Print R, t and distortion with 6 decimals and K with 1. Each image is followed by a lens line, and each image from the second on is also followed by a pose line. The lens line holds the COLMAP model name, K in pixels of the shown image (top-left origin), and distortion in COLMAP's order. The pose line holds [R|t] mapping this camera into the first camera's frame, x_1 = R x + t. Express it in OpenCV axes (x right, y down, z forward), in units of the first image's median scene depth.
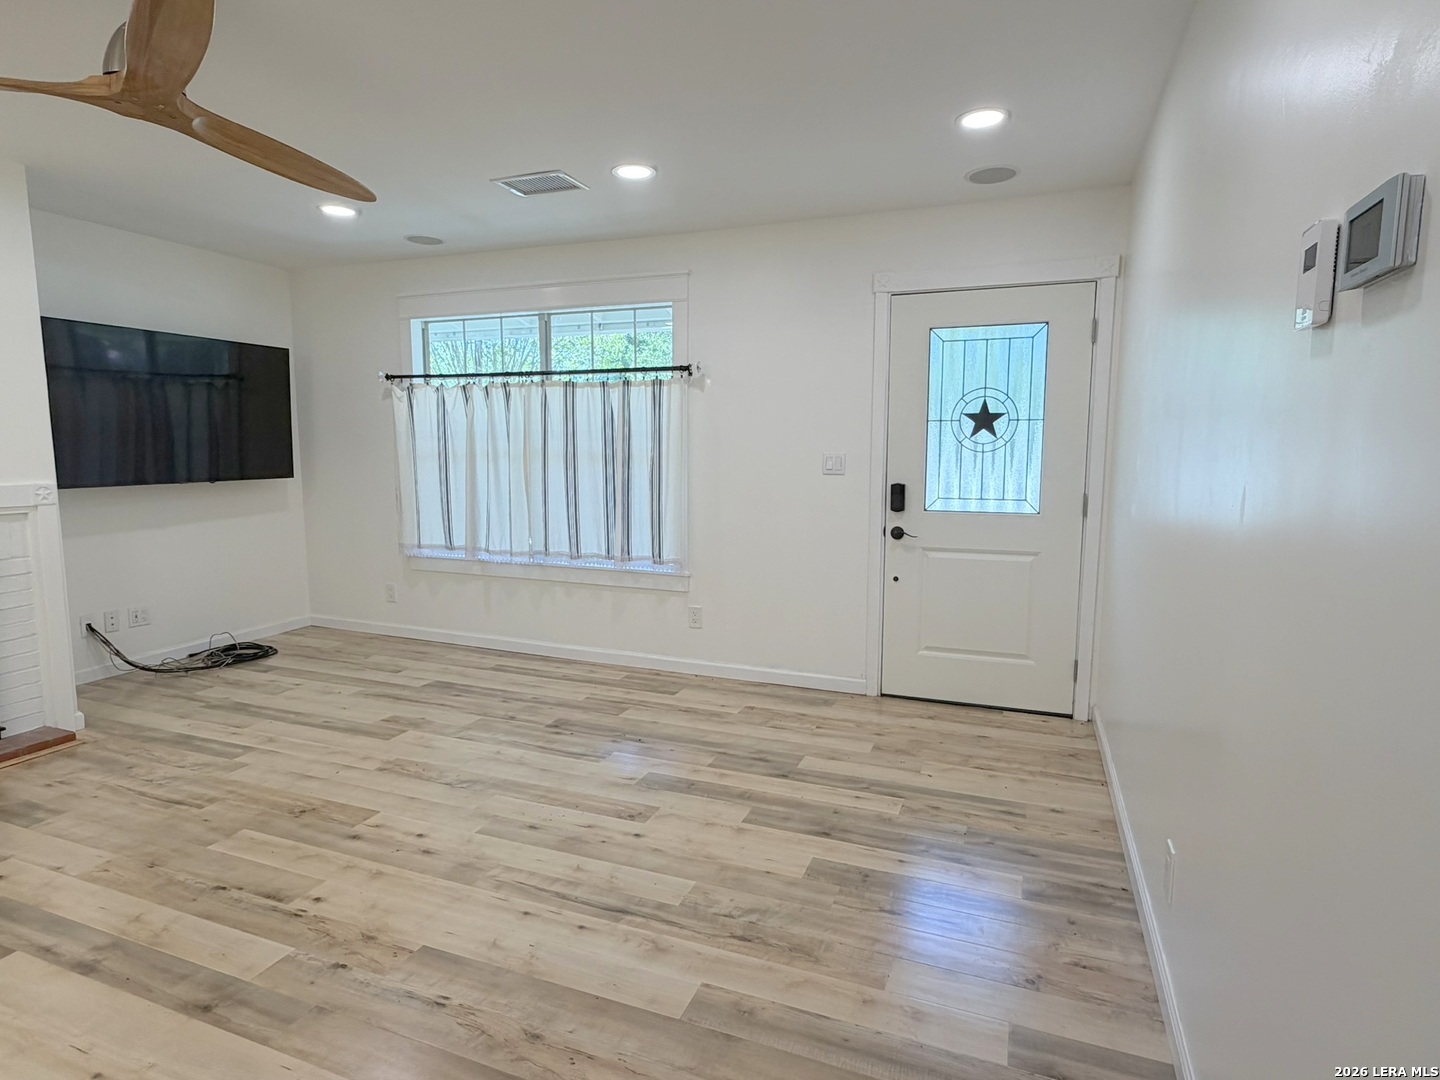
lens RADIAL K [[804.8, 0, 720.0], [0, 804.8, 540.0], [0, 0, 1]] dist [0.001406, 0.000714]
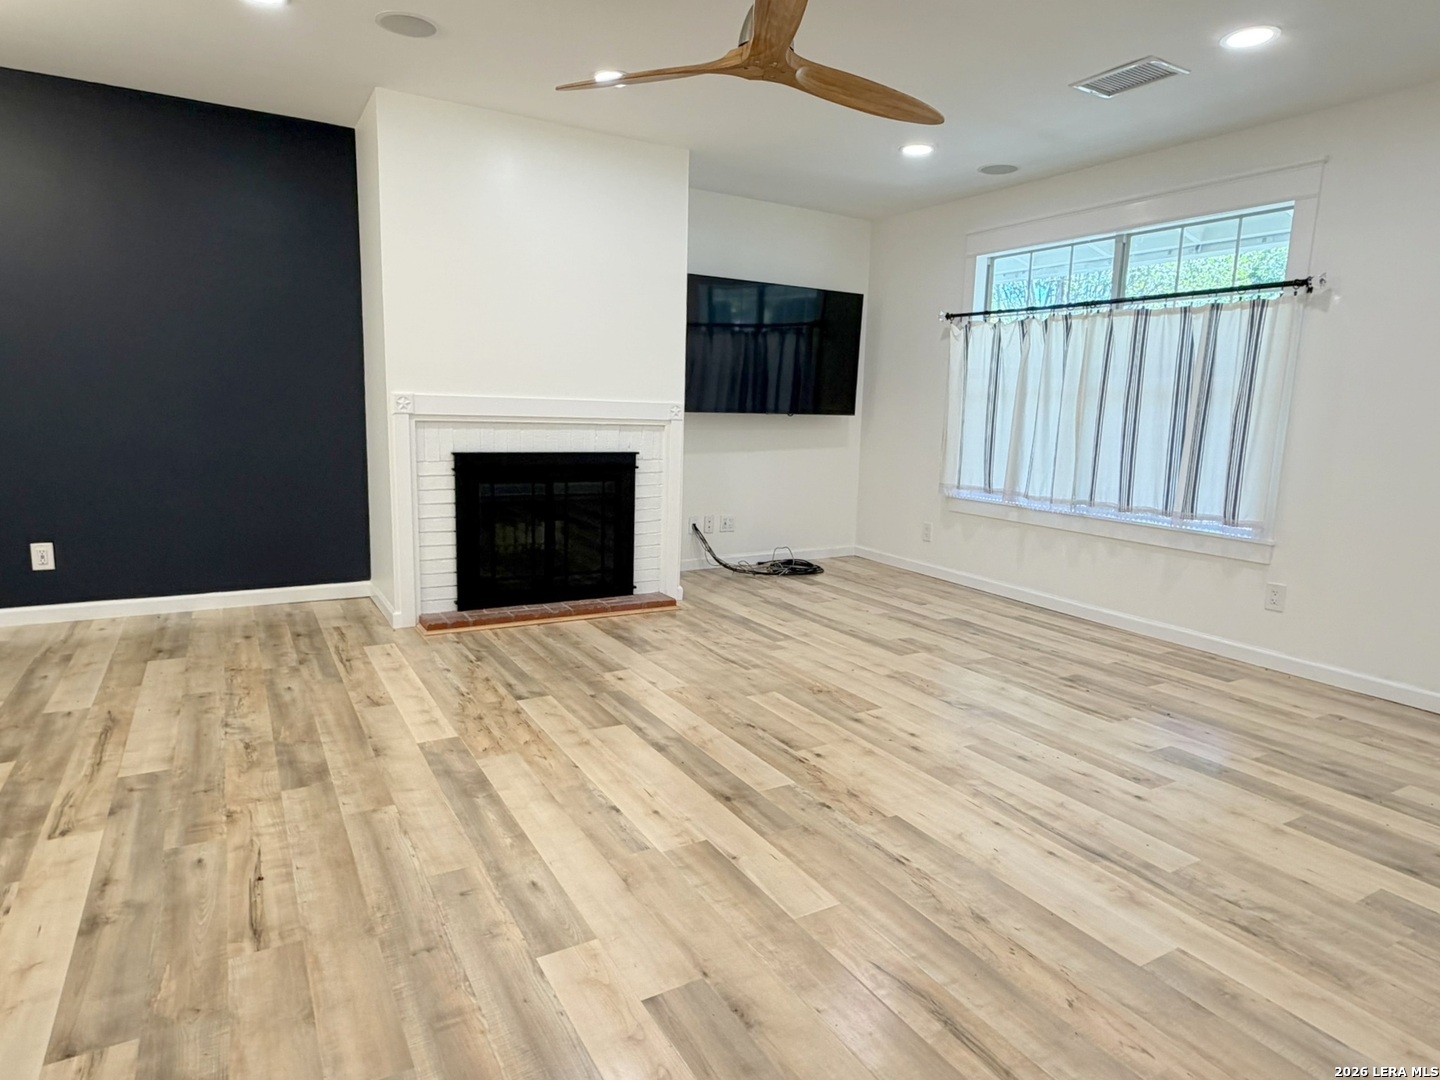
lens RADIAL K [[846.4, 0, 702.7], [0, 846.4, 537.7], [0, 0, 1]] dist [0.004275, 0.000026]
pose [[0.780110, 0.119686, -0.614088, 0.048438], [-0.101335, 0.992743, 0.064755, 0.052624], [0.617381, 0.011713, 0.786577, -0.033017]]
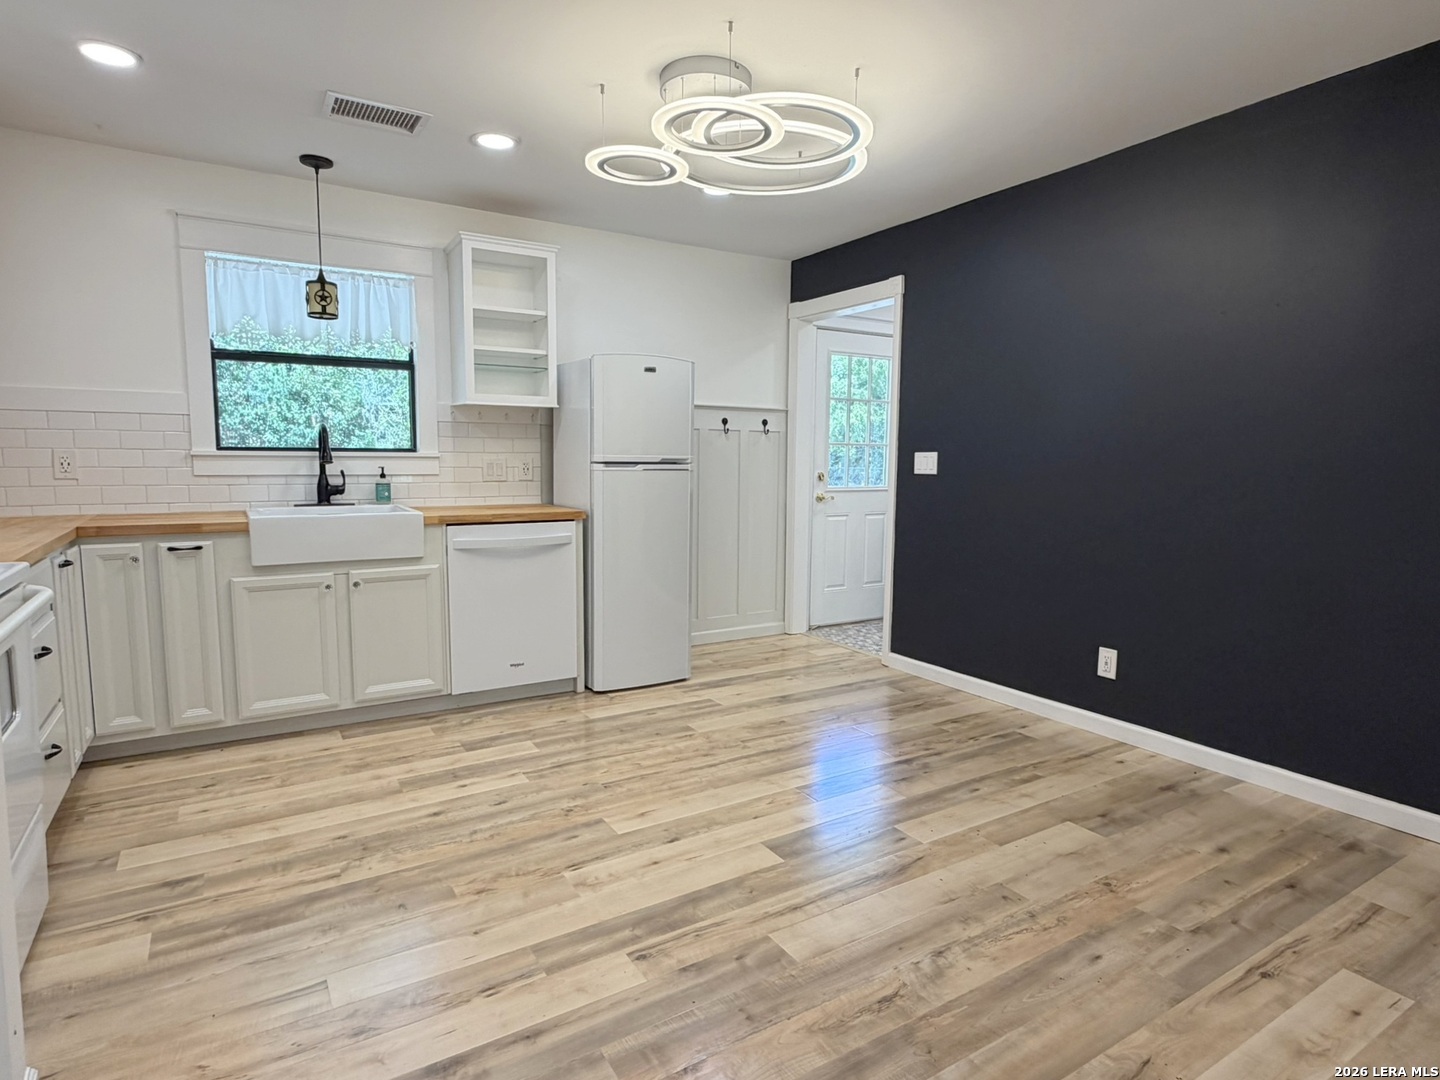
lens RADIAL K [[804.8, 0, 720.0], [0, 804.8, 540.0], [0, 0, 1]] dist [0.001406, 0.000714]
pose [[-0.595279, 0.070142, -0.800452, -0.288673], [-0.099009, 0.982188, 0.159698, -0.012263], [0.797396, 0.174317, -0.577731, 0.473636]]
